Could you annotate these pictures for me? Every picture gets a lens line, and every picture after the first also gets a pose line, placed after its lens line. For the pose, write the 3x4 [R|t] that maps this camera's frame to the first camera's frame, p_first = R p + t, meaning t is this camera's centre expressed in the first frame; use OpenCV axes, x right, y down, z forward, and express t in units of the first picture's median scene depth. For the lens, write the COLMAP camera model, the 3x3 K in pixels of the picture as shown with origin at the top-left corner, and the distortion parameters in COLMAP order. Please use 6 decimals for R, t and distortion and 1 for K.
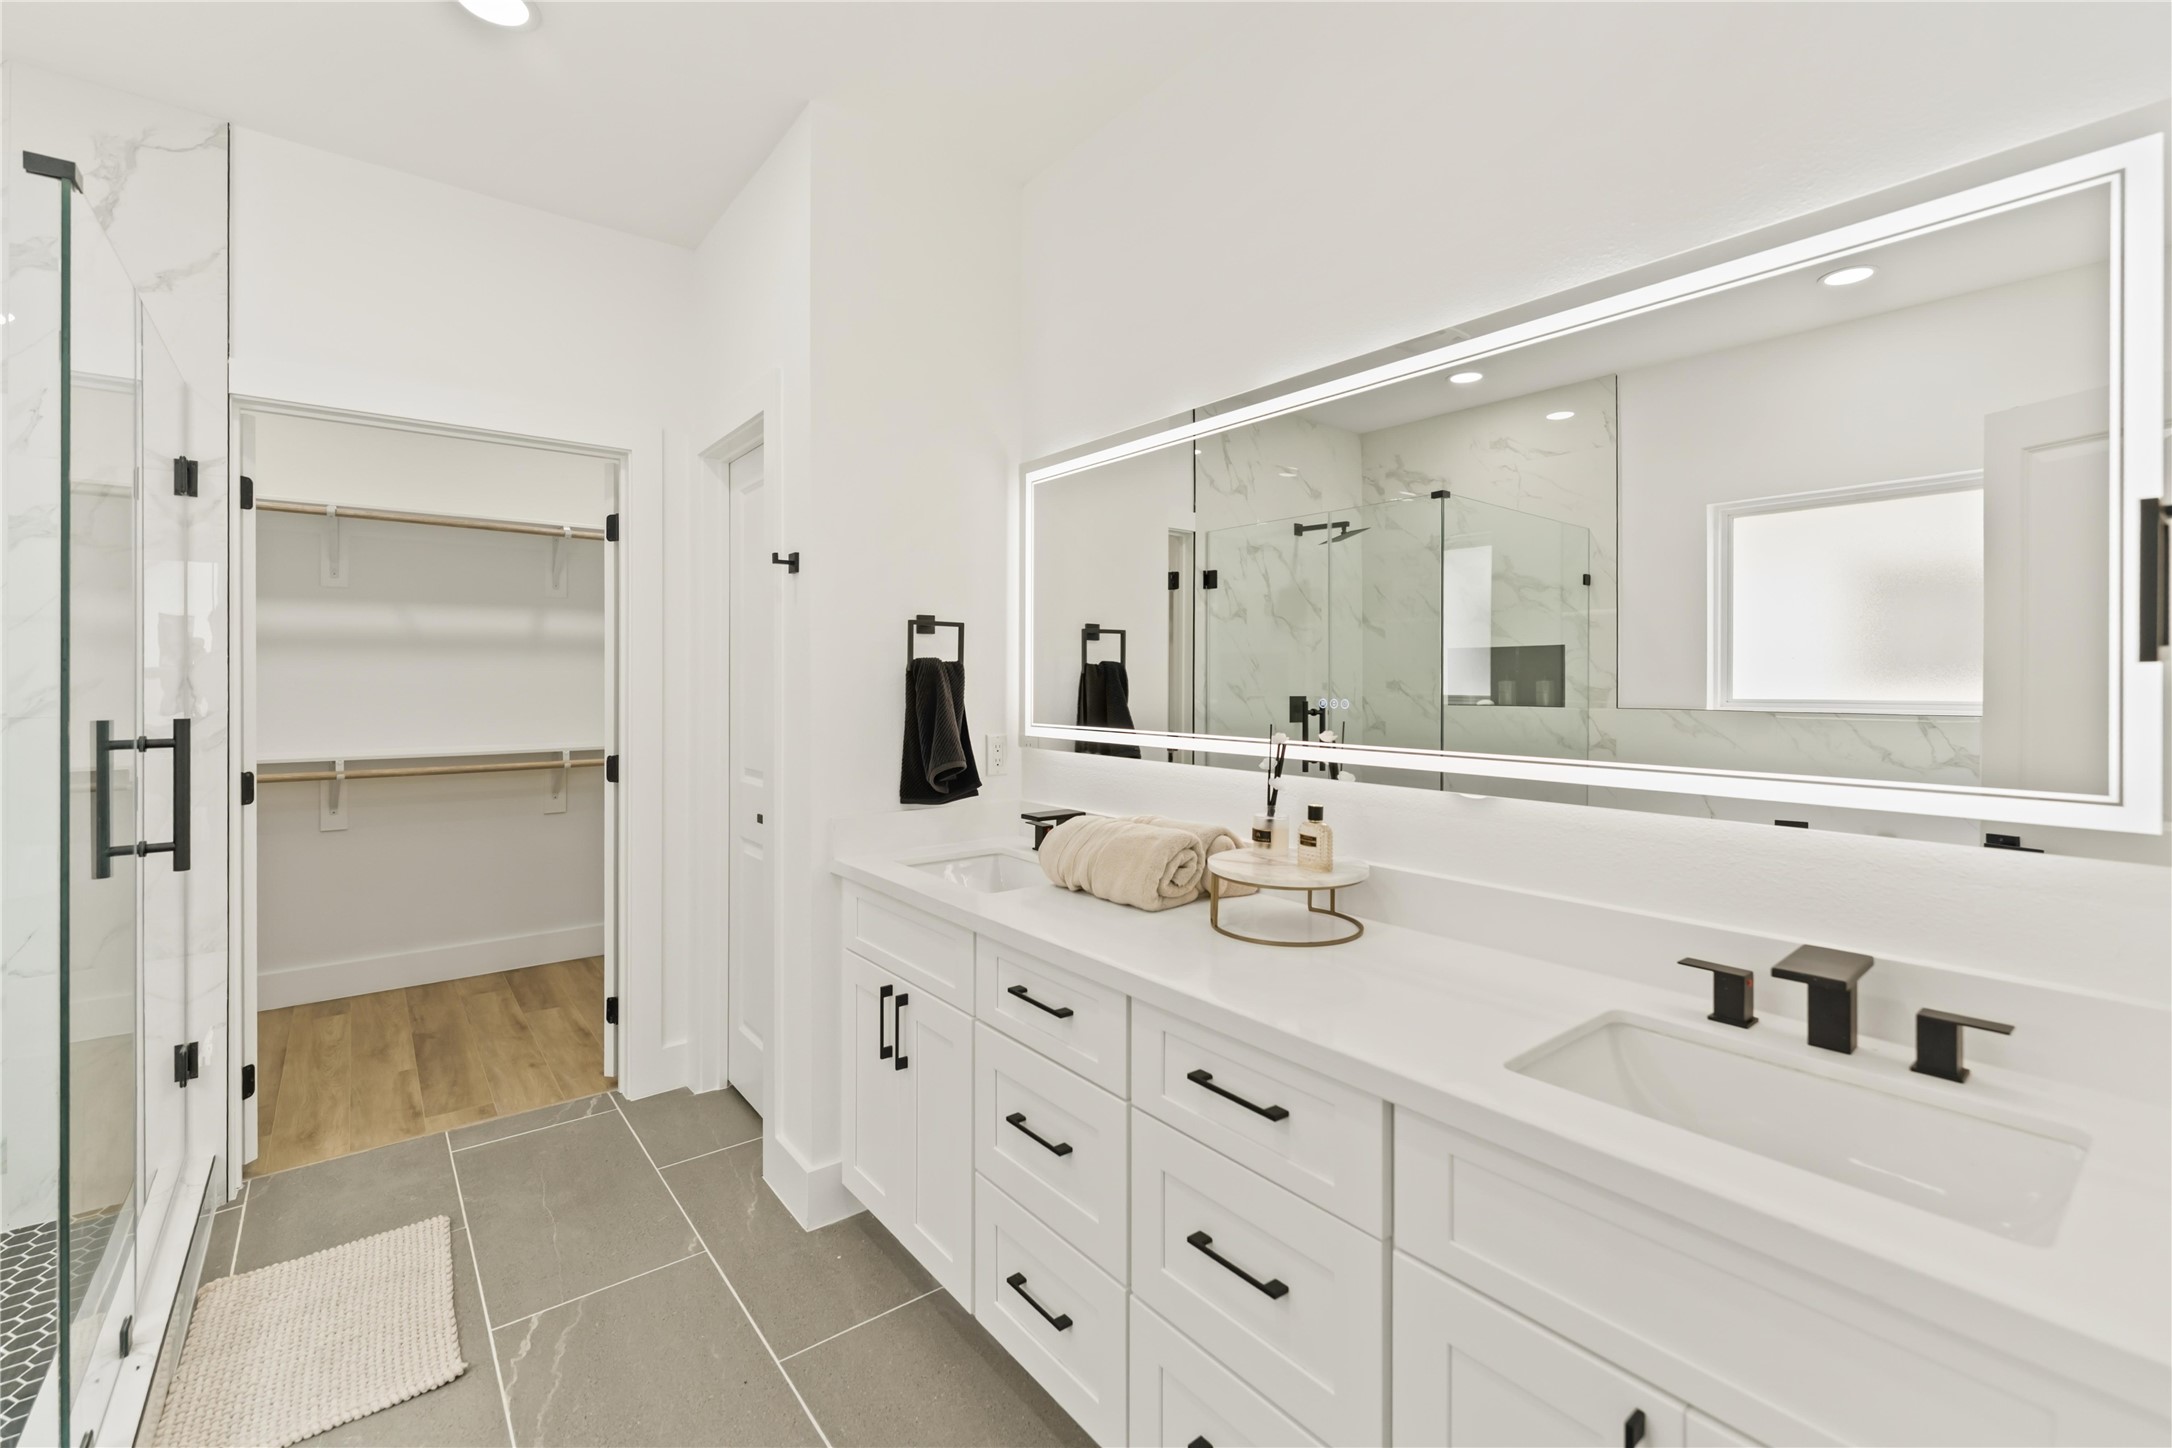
lens RADIAL K [[928.0, 0, 1087.6], [0, 928.0, 687.7], [0, 0, 1]] dist [0.004407, -0.000854]
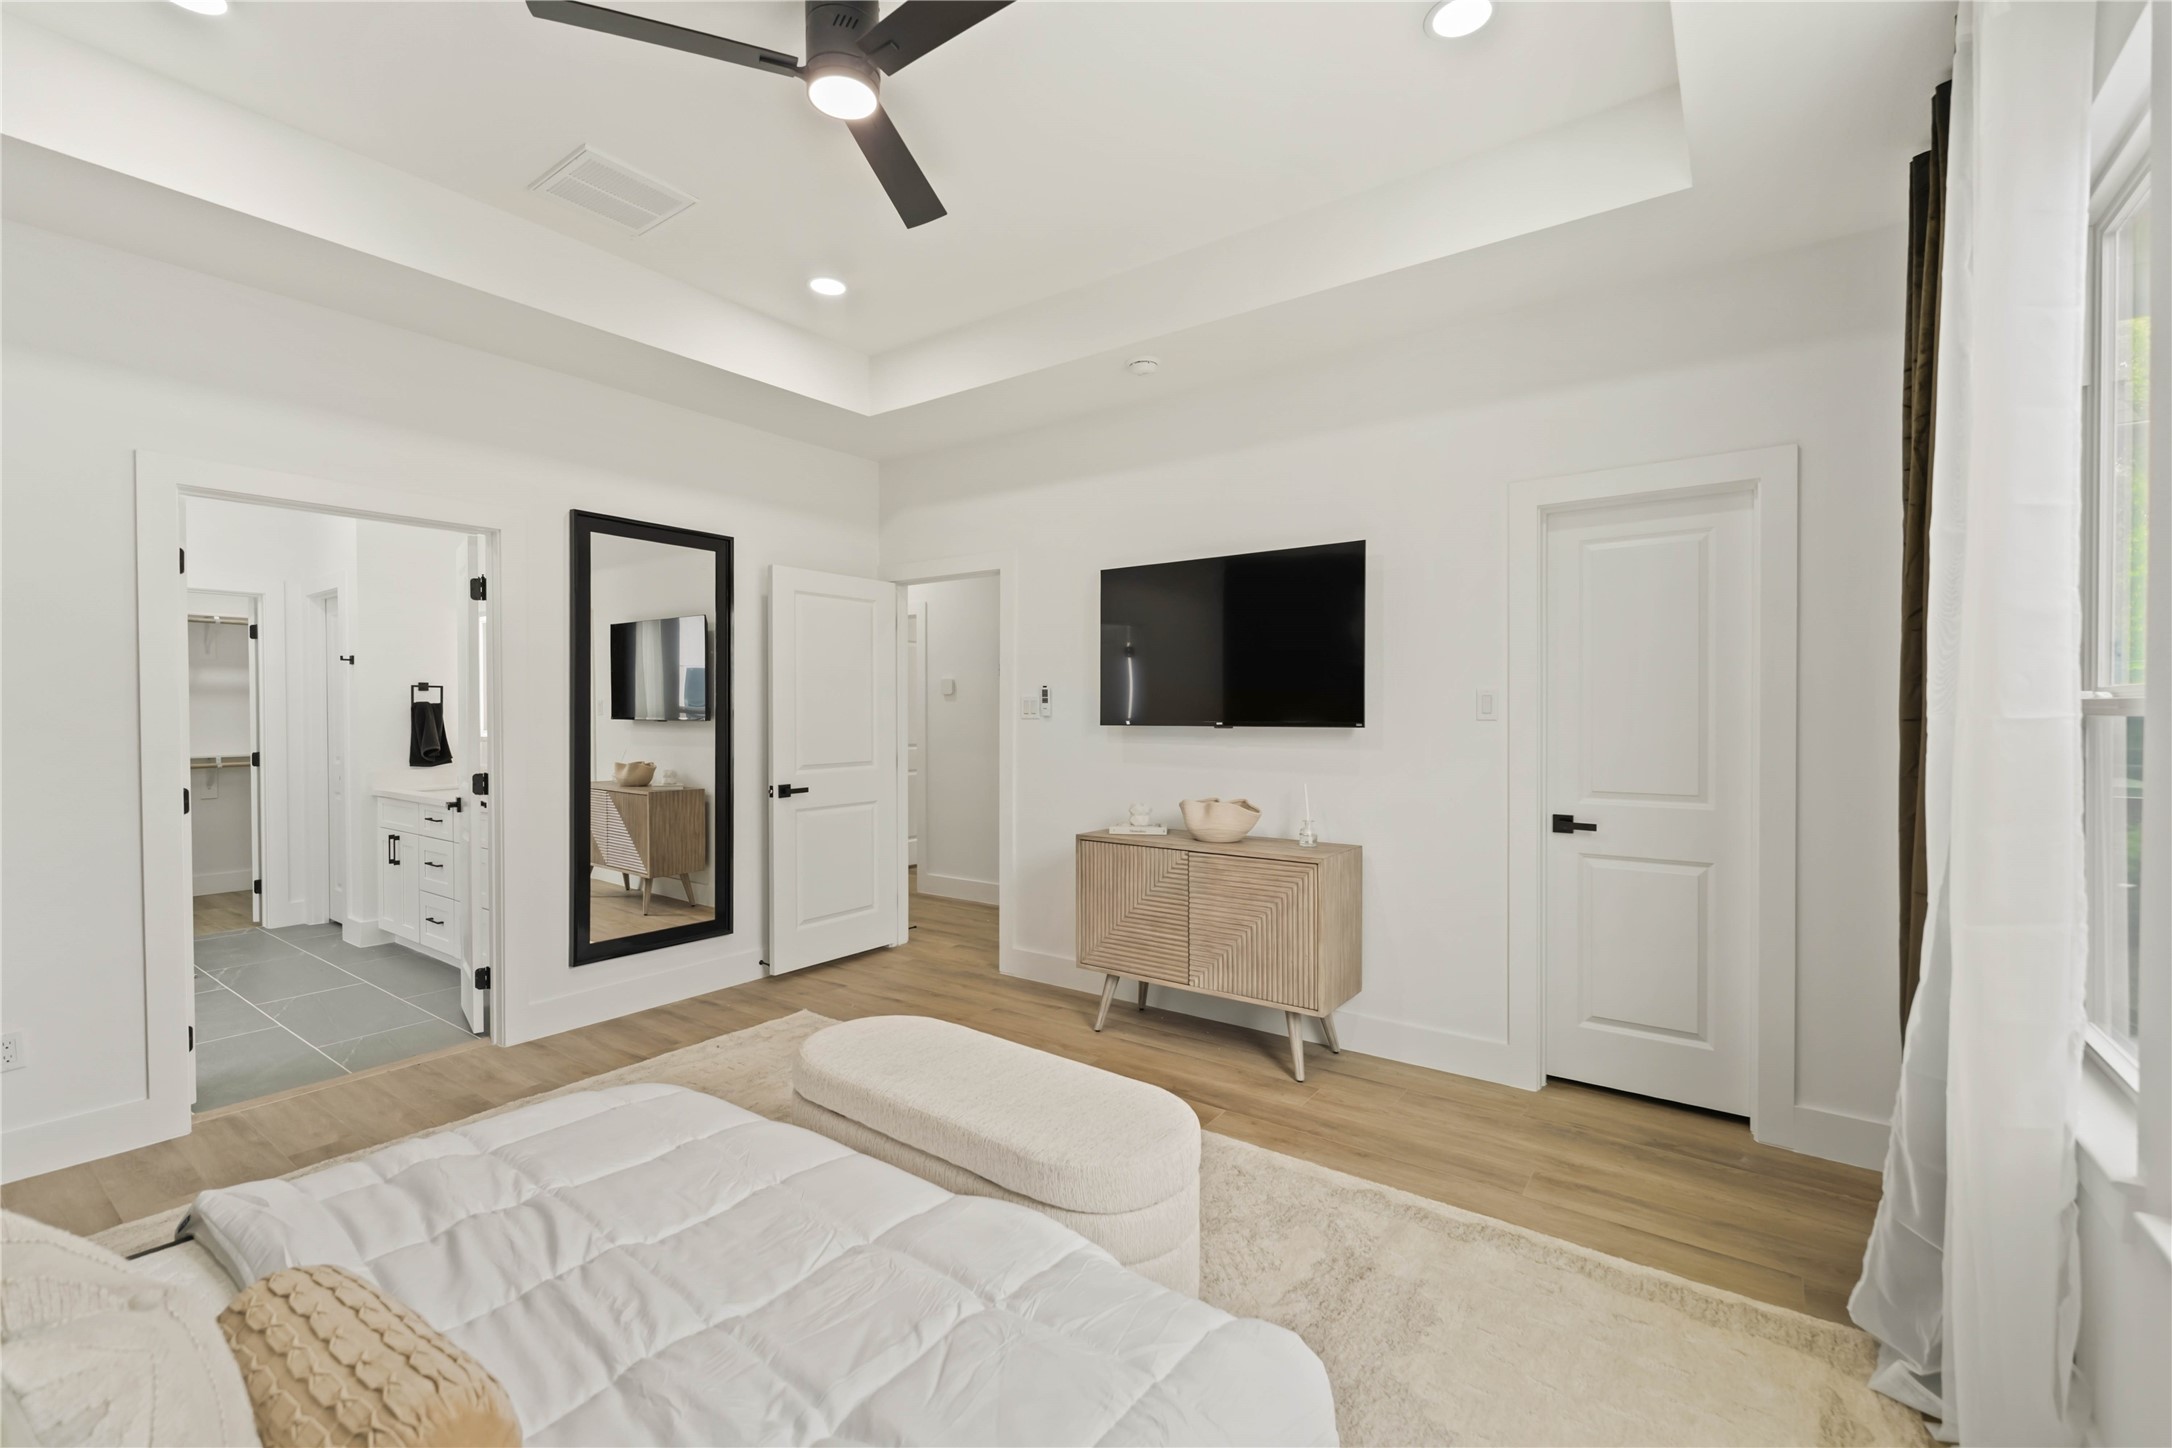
lens RADIAL K [[928.0, 0, 1075.4], [0, 928.0, 717.0], [0, 0, 1]] dist [0.004407, -0.000854]
pose [[0.967247, -0.005021, 0.253786, 0.809346], [0.003953, 0.999981, 0.004718, 0.001143], [-0.253805, -0.003560, 0.967249, -1.639336]]
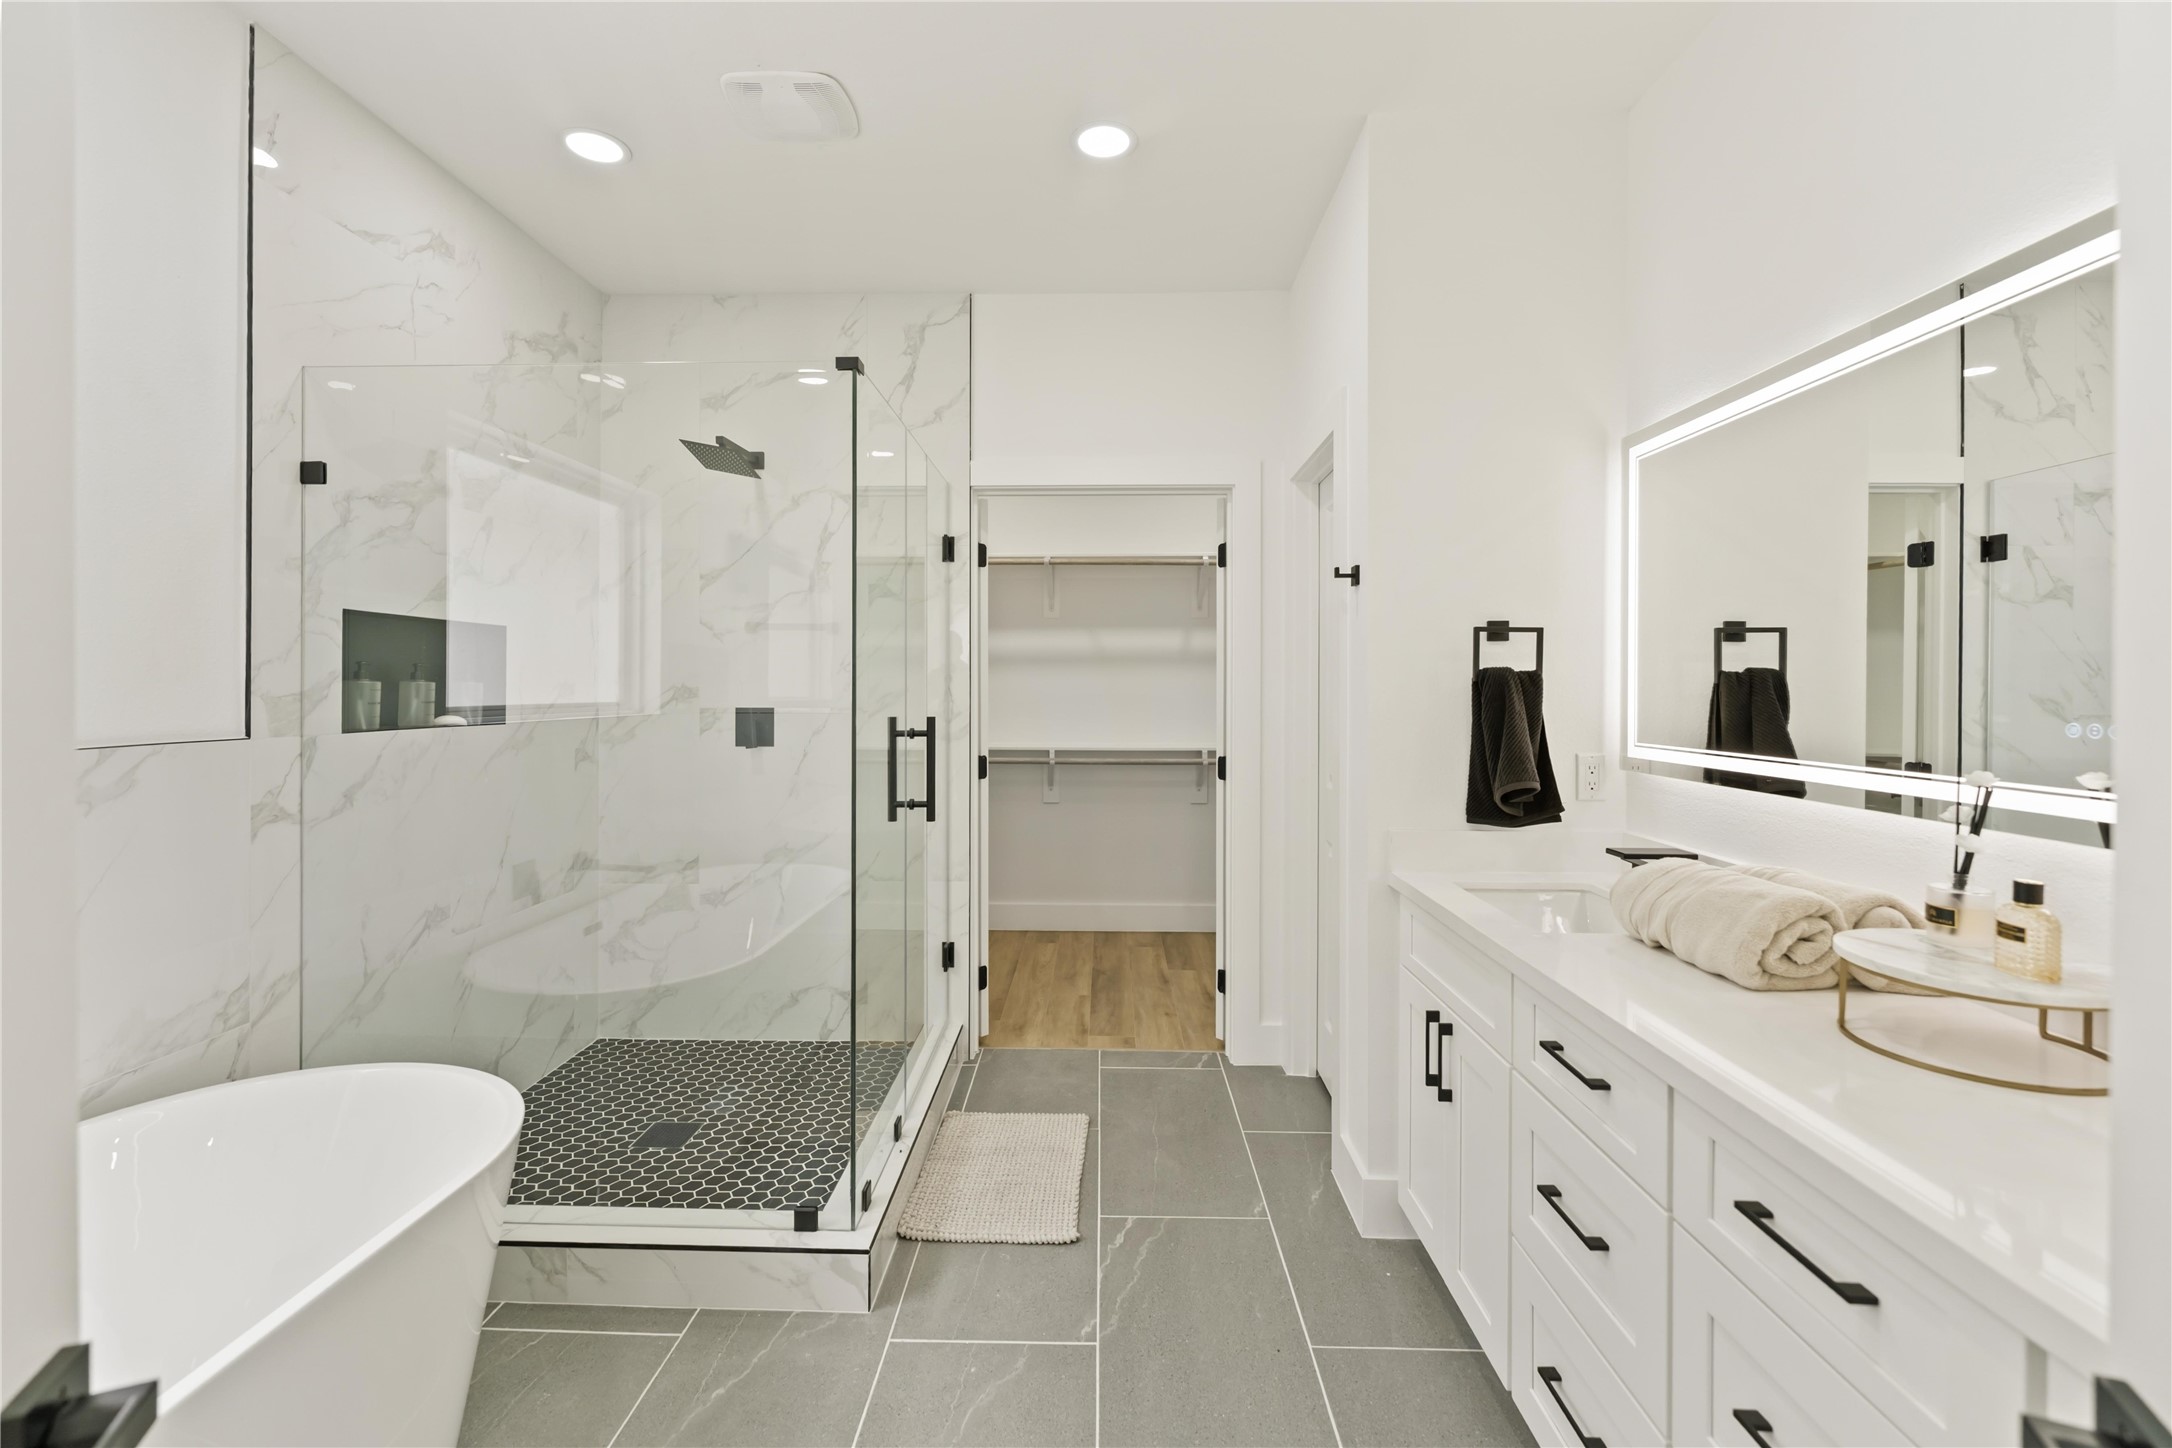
lens RADIAL K [[928.0, 0, 1081.1], [0, 928.0, 697.1], [0, 0, 1]] dist [0.004407, -0.000854]
pose [[0.769313, 0.007759, -0.638825, 0.100048], [-0.006628, 0.999969, 0.004165, -0.003719], [0.638838, 0.001030, 0.769341, 0.026477]]
